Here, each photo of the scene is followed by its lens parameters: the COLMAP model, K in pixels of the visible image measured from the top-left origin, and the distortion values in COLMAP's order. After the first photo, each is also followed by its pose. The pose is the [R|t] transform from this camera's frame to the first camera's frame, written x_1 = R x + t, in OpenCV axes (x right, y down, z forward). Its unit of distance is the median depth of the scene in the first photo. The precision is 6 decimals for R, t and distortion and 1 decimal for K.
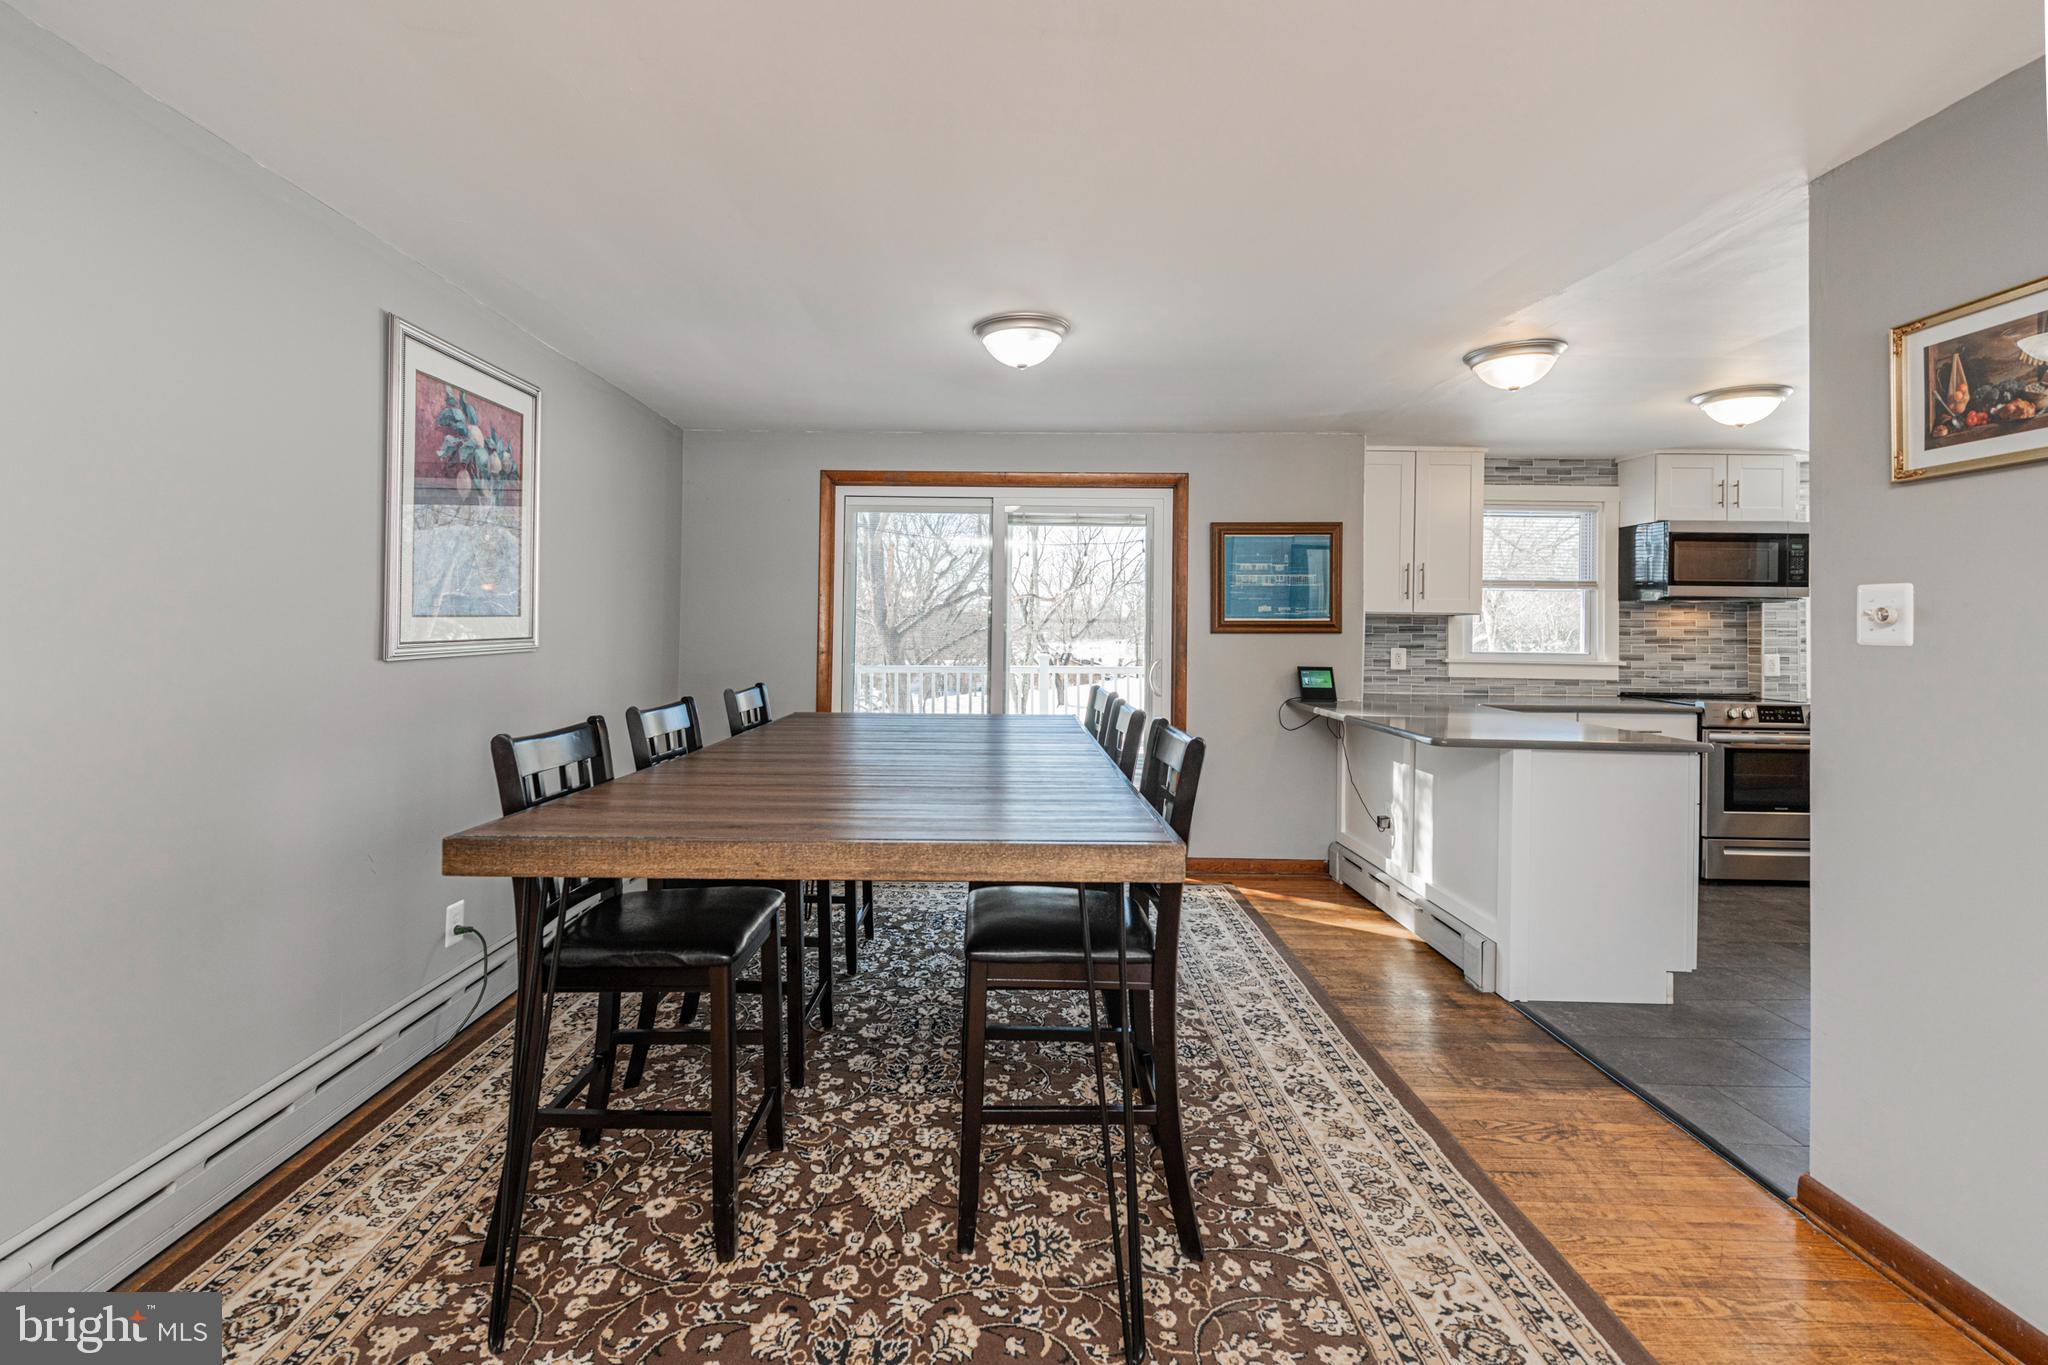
lens RADIAL K [[893.6, 0, 993.4], [0, 893.6, 618.8], [0, 0, 1]] dist [0.001998, -0.000036]
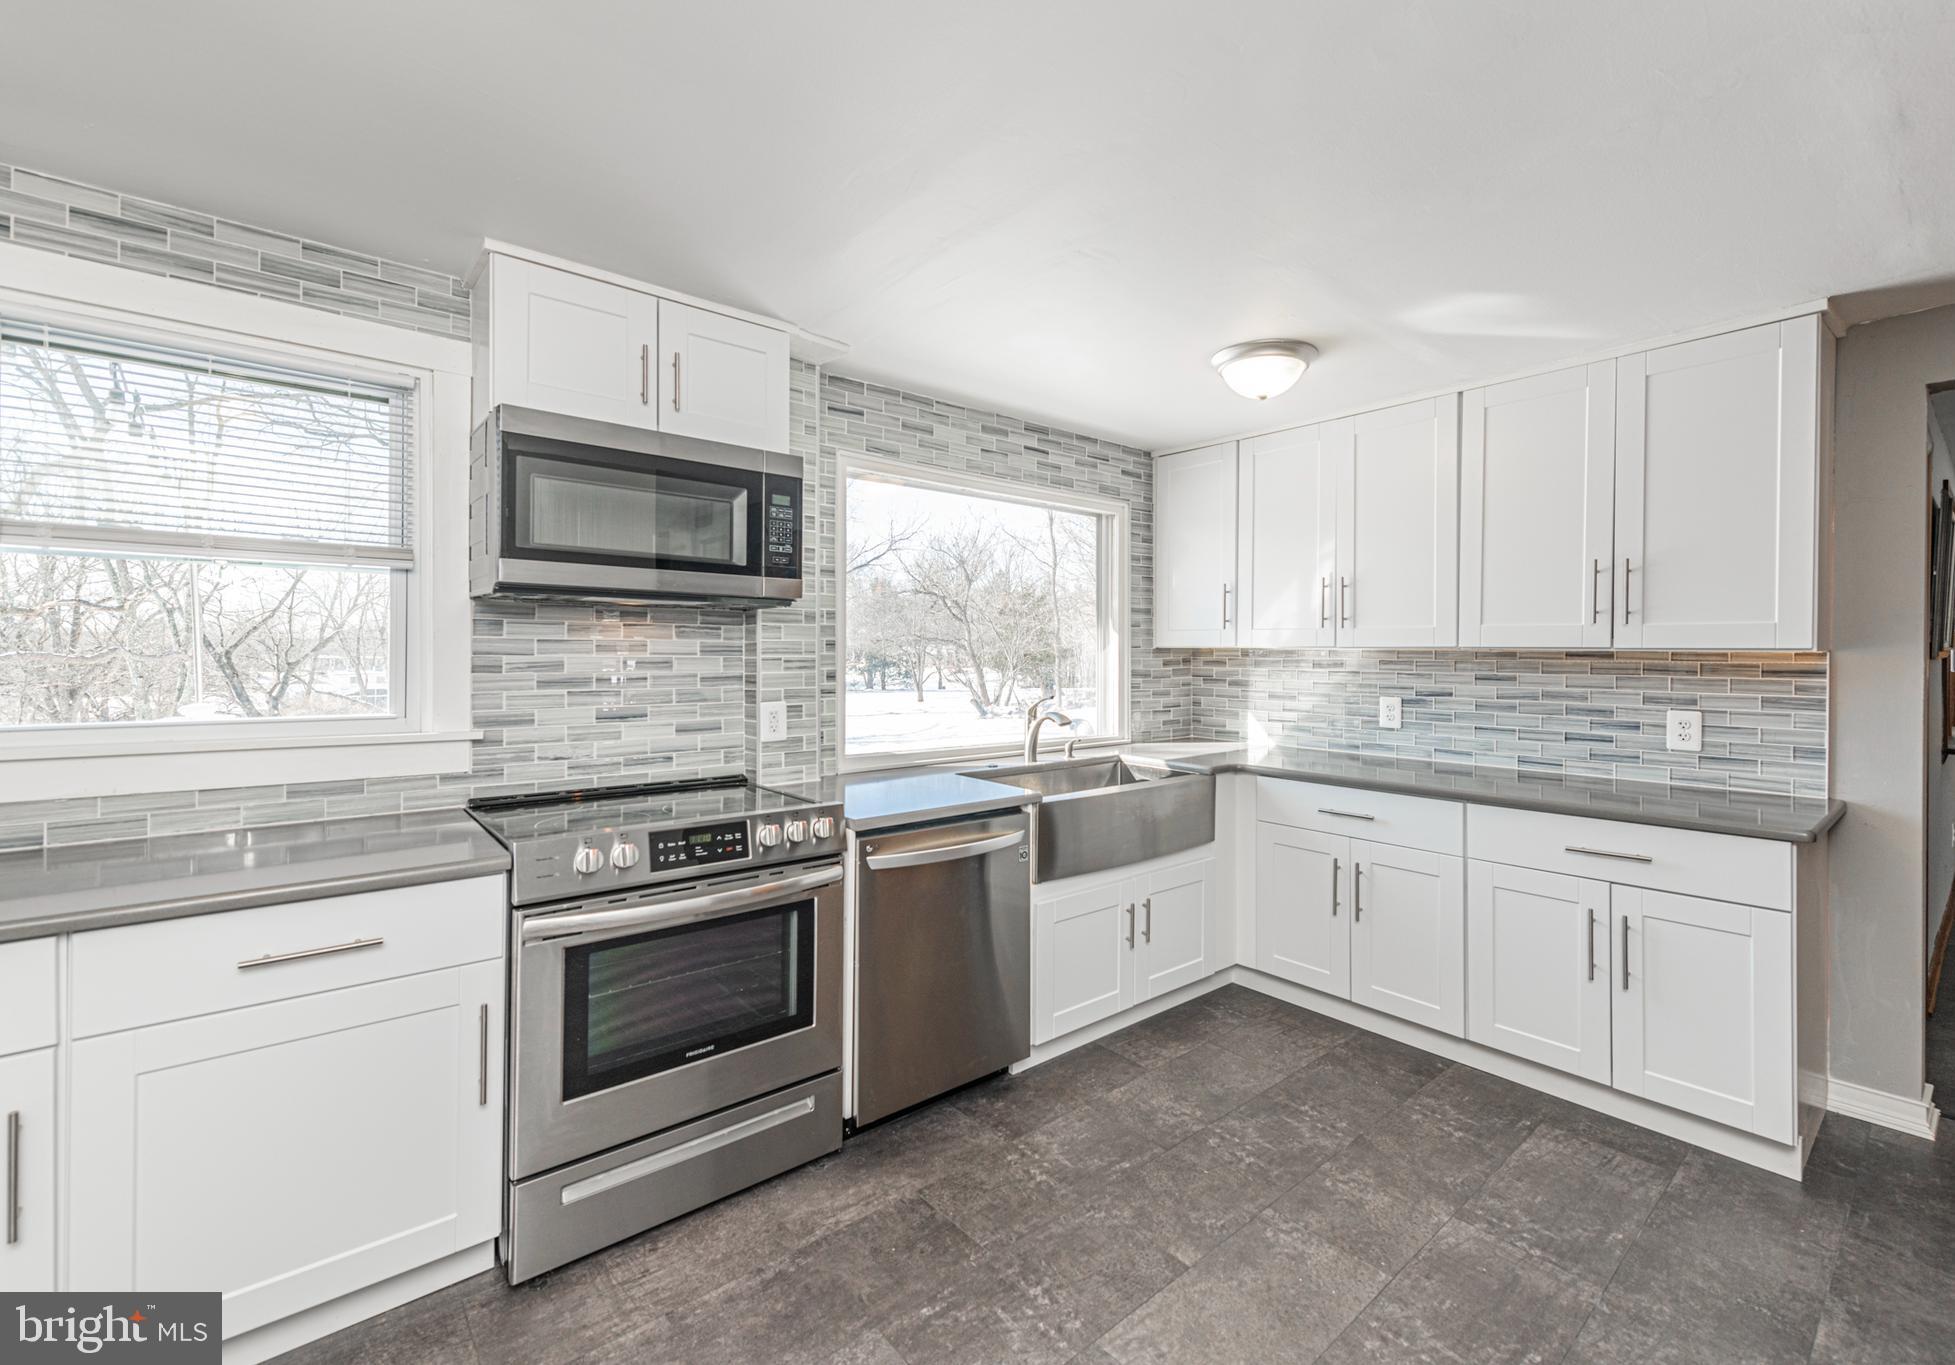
lens RADIAL K [[837.2, 0, 1009.4], [0, 837.2, 654.9], [0, 0, 1]] dist [-0.000105, -0.000506]
pose [[0.748164, -0.006106, 0.663485, 1.085298], [-0.003743, 0.999903, 0.013423, 0.004848], [-0.663503, -0.012526, 0.748069, 0.876263]]
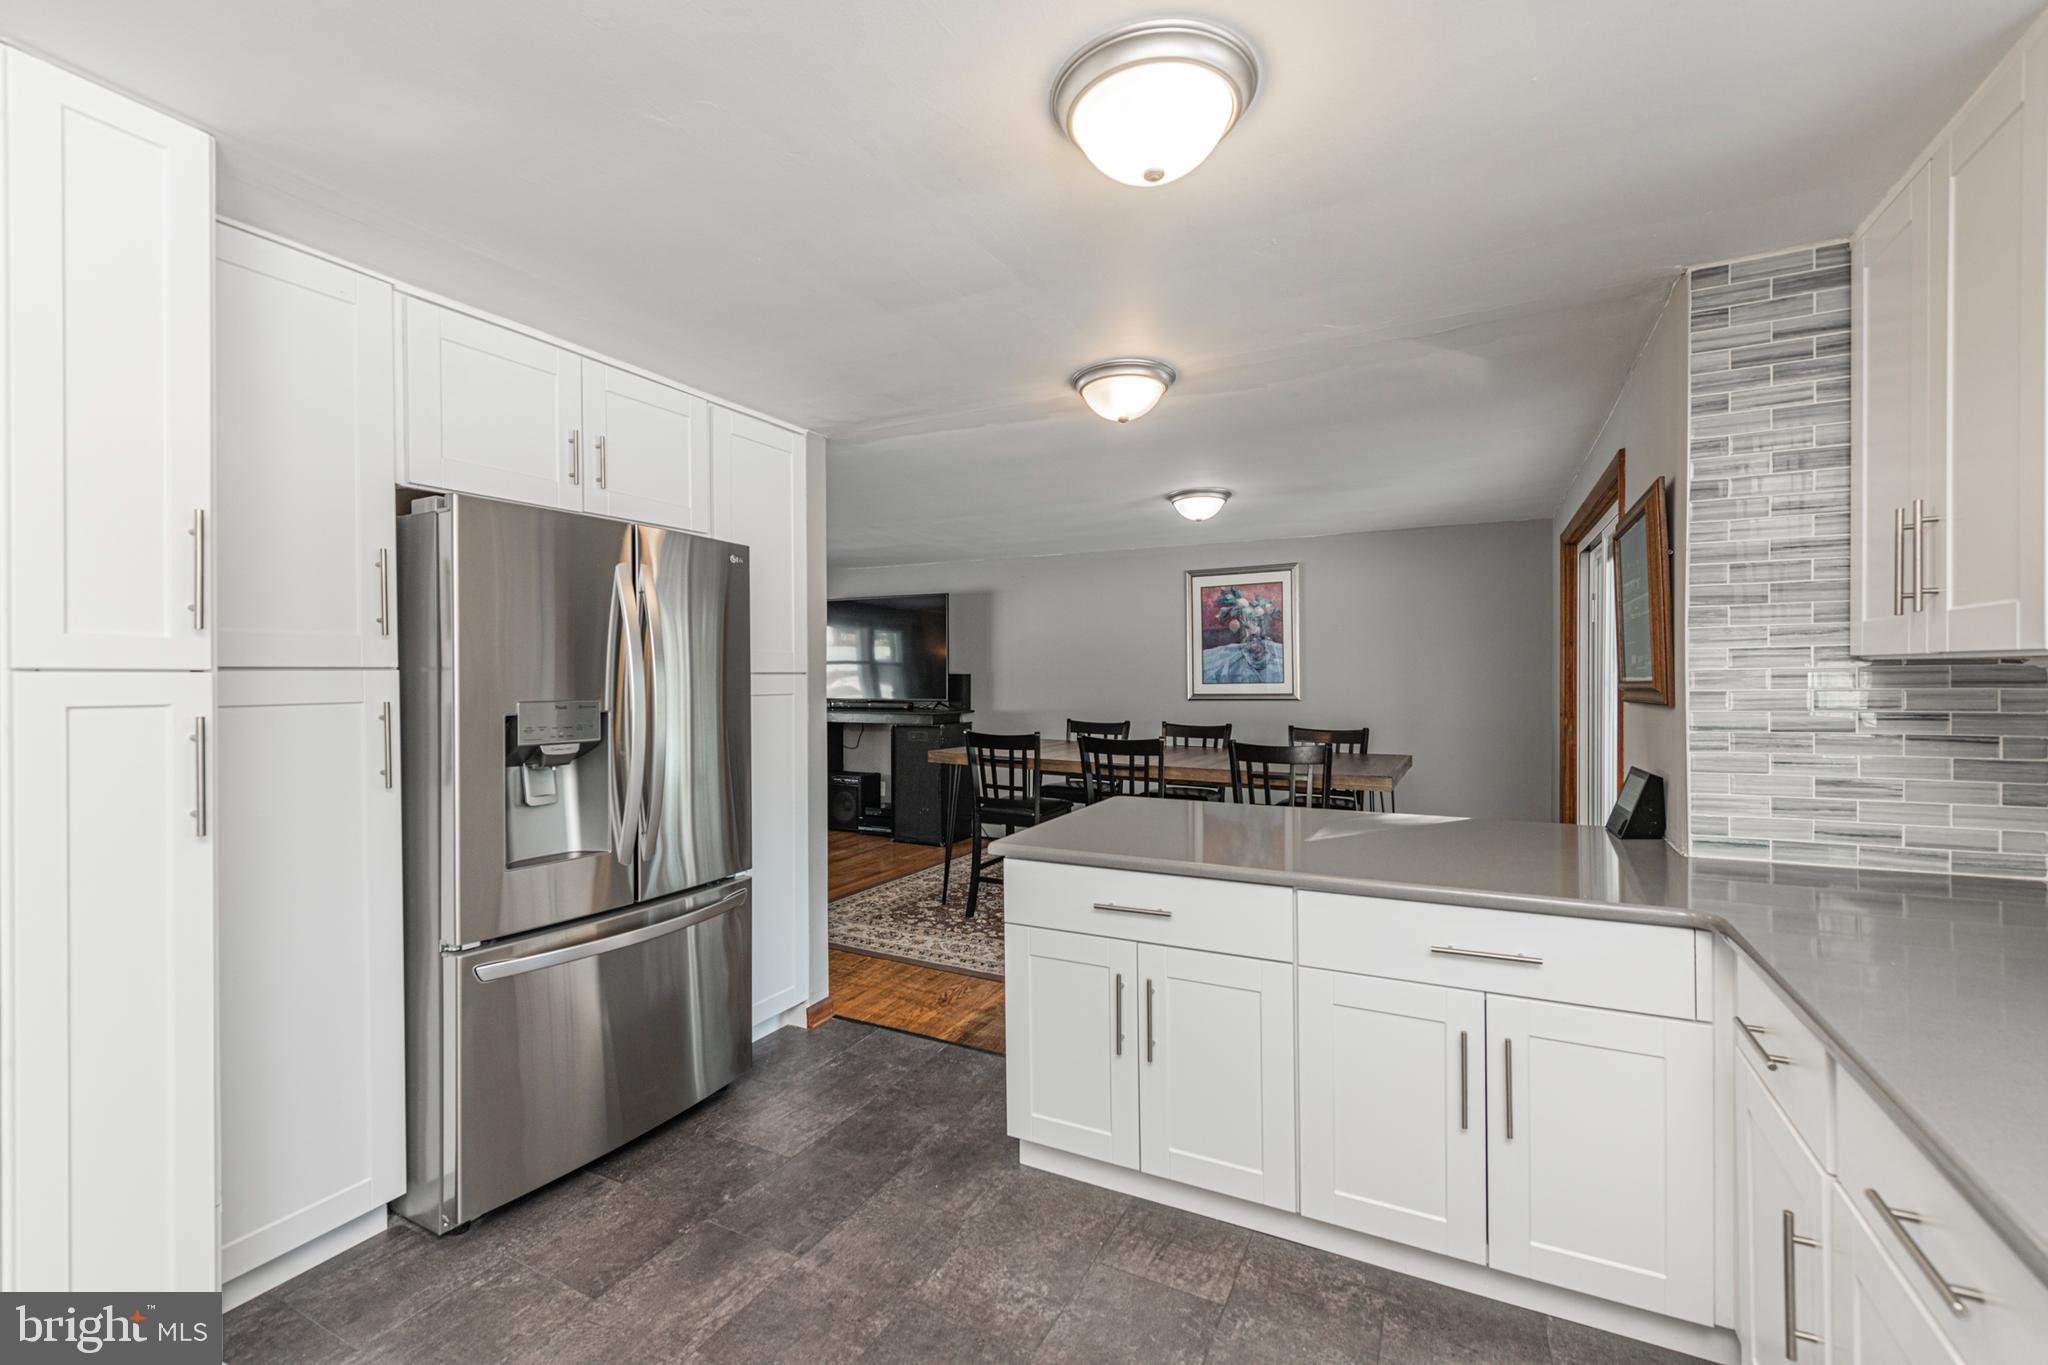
lens RADIAL K [[854.9, 0, 1024.0], [0, 854.9, 682.5], [0, 0, 1]] dist [0.002629, -0.000024]
pose [[-0.453942, -0.002963, -0.891026, 1.481900], [0.008199, 0.999938, -0.007502, 0.006073], [0.890994, -0.010711, -0.453890, 1.396945]]
